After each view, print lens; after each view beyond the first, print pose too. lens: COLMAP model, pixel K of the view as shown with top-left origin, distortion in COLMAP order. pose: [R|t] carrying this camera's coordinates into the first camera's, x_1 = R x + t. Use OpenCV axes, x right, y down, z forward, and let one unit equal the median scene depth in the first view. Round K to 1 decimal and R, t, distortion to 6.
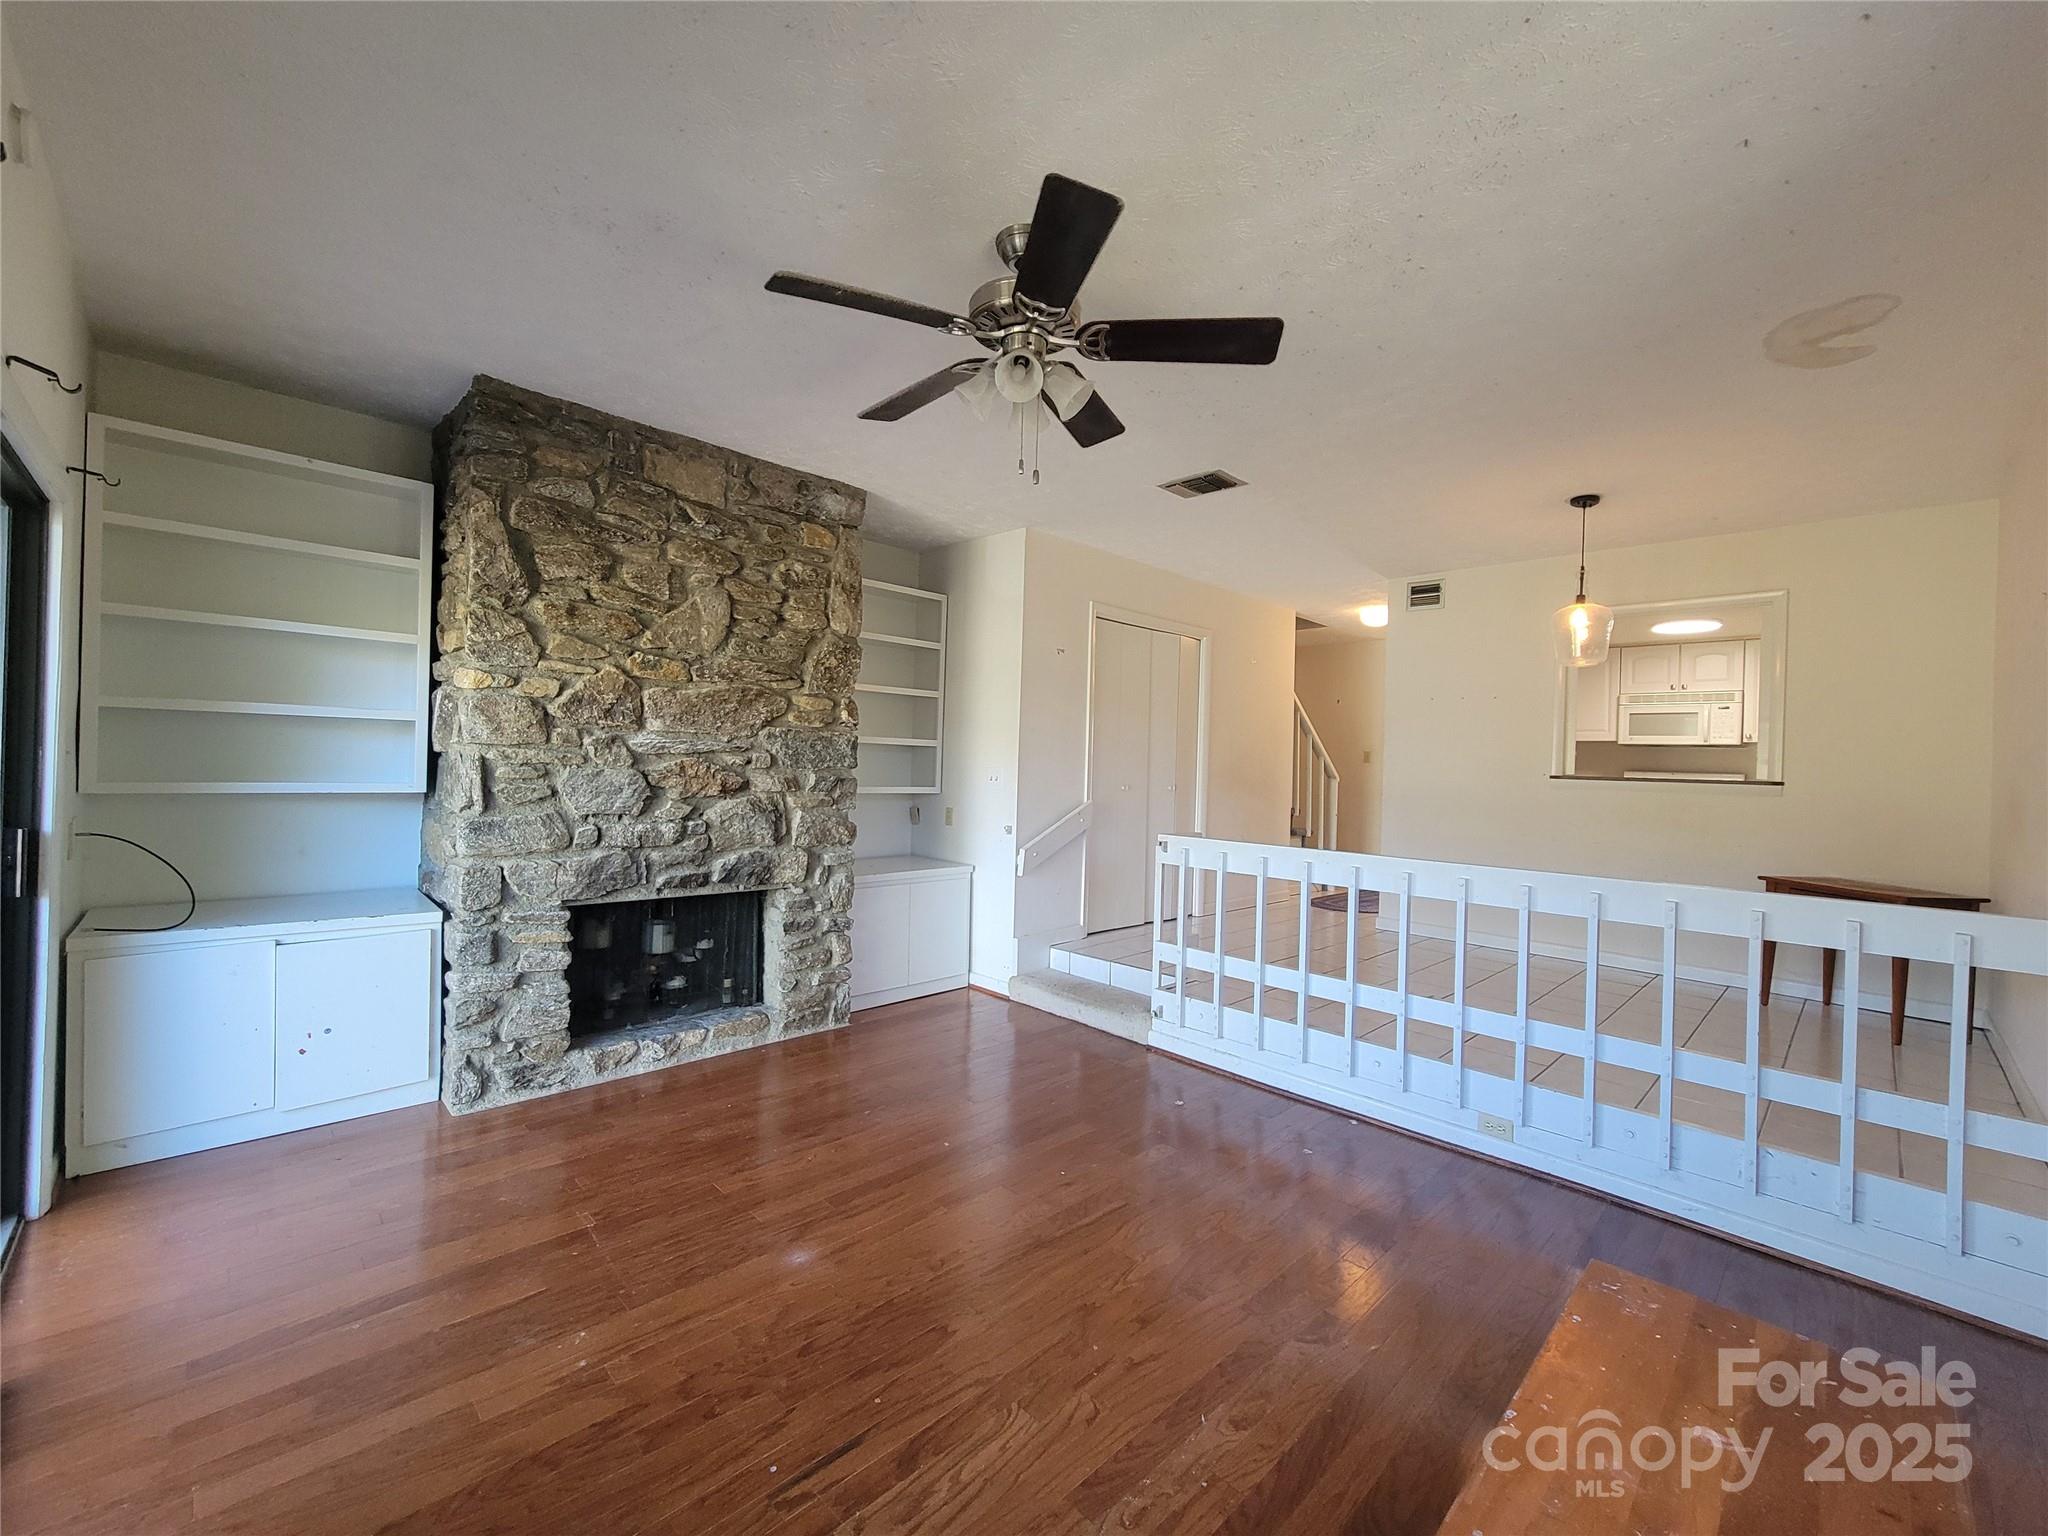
lens RADIAL K [[842.2, 0, 1030.5], [0, 842.2, 763.8], [0, 0, 1]] dist [-0.002171, -0.000205]
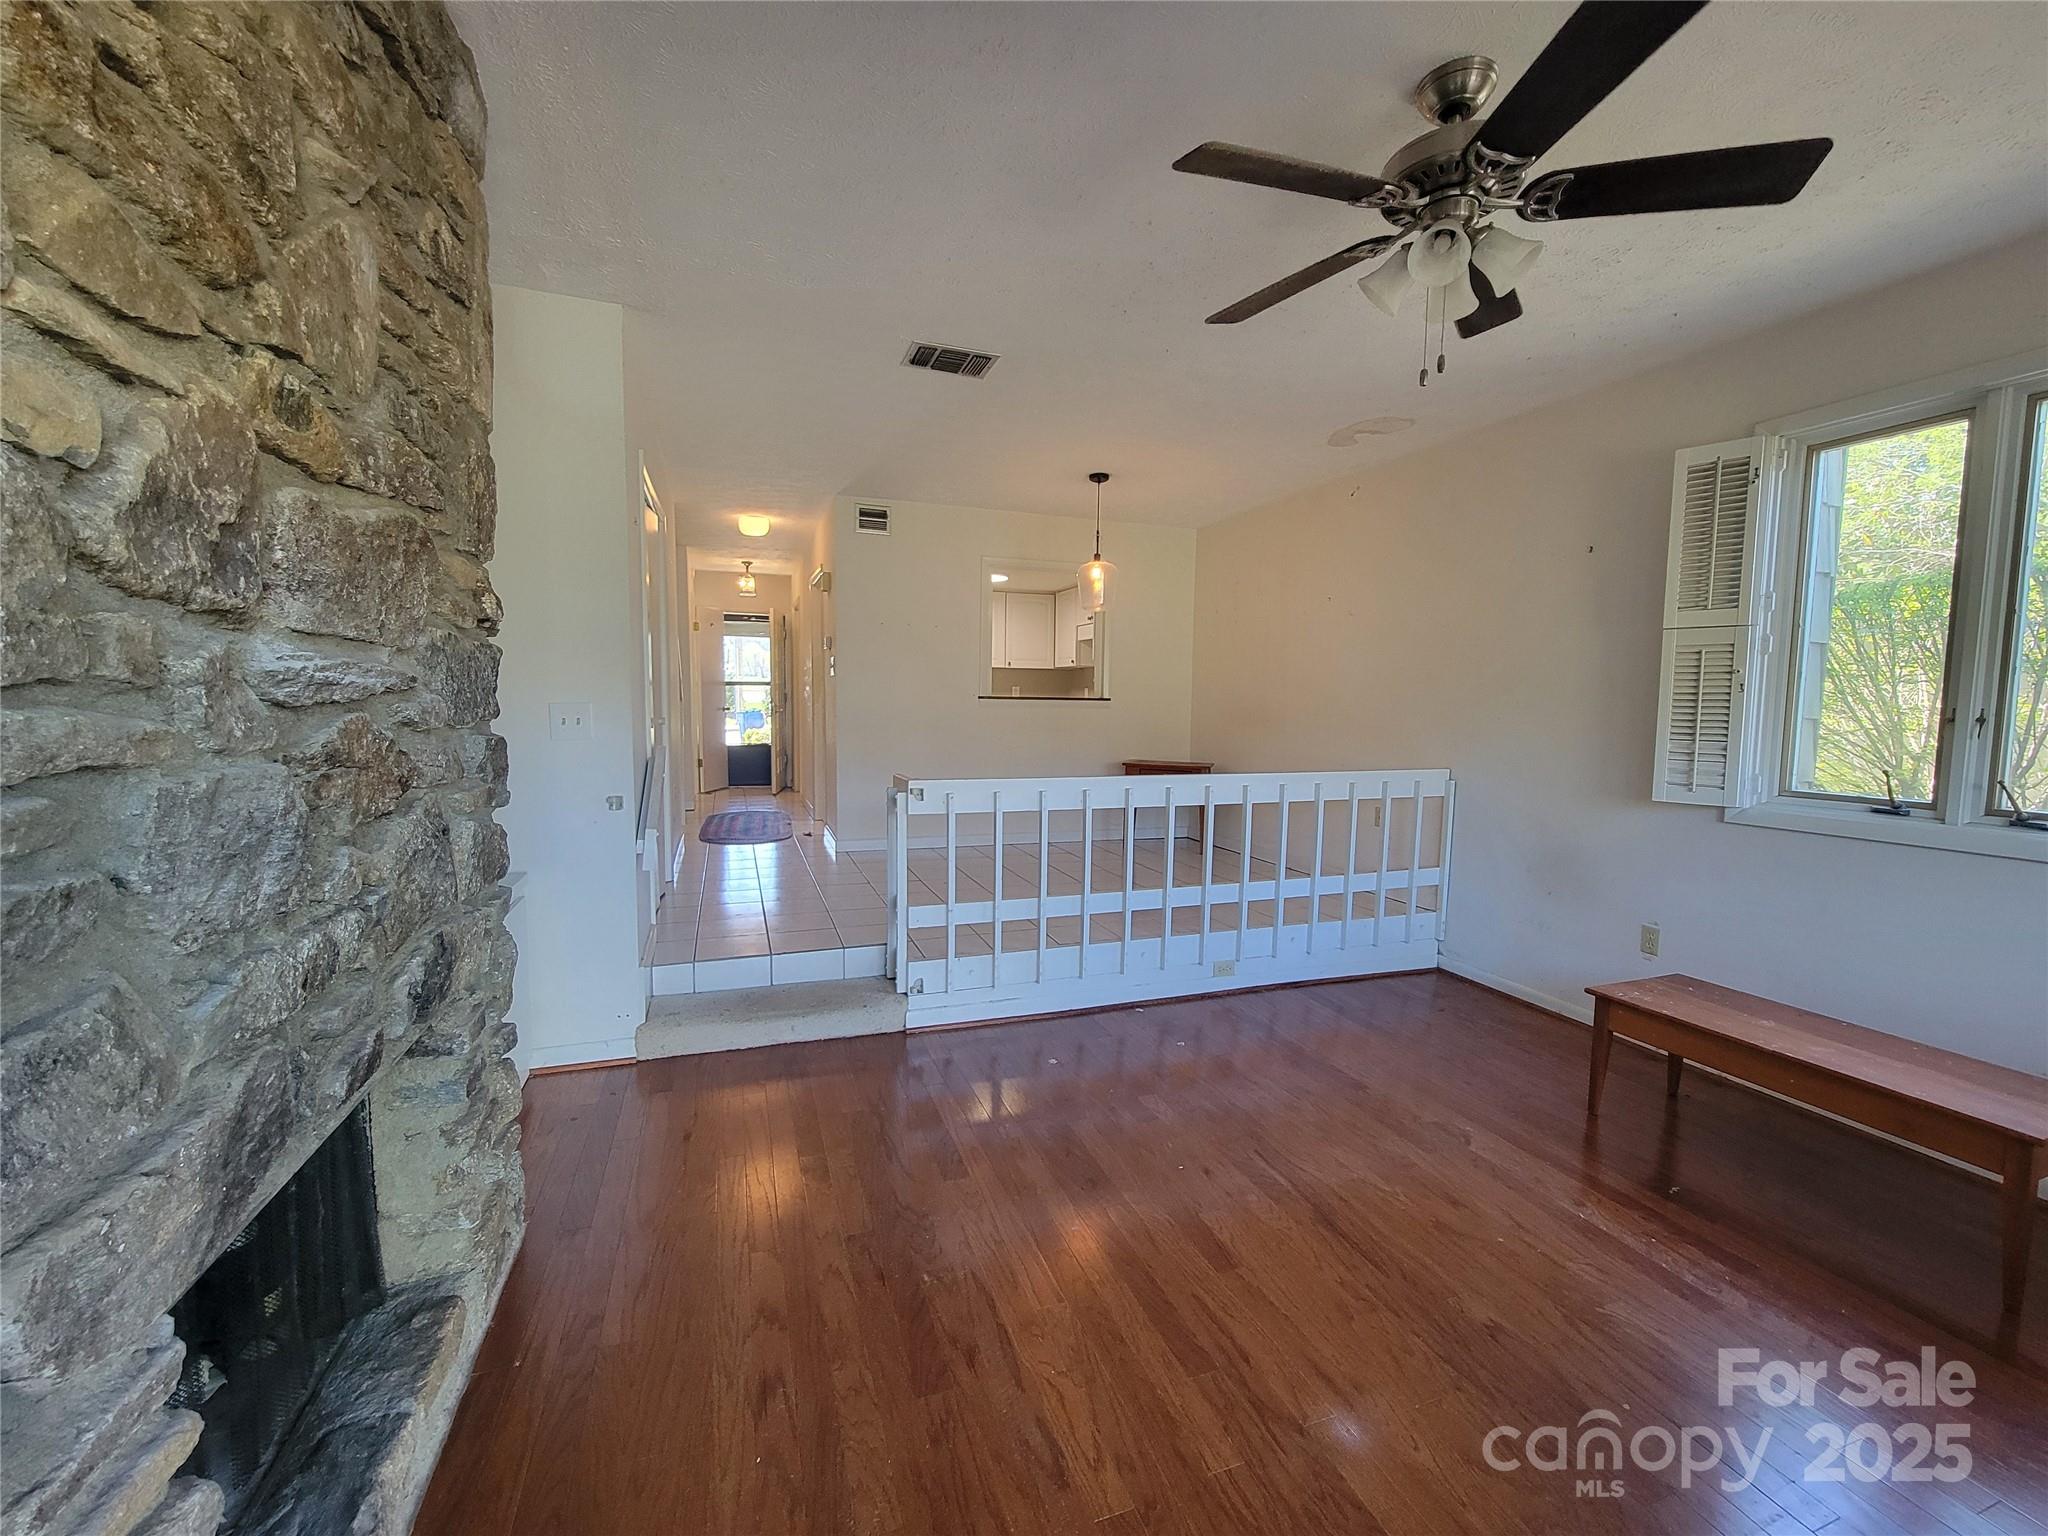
lens RADIAL K [[835.2, 0, 1024.0], [0, 835.2, 768.0], [0, 0, 1]] dist [0.001078, 0.000088]
pose [[0.420018, -0.098357, 0.902170, -0.551315], [-0.003989, 0.993900, 0.110215, -0.020341], [-0.907507, -0.049891, 0.417063, 0.564201]]
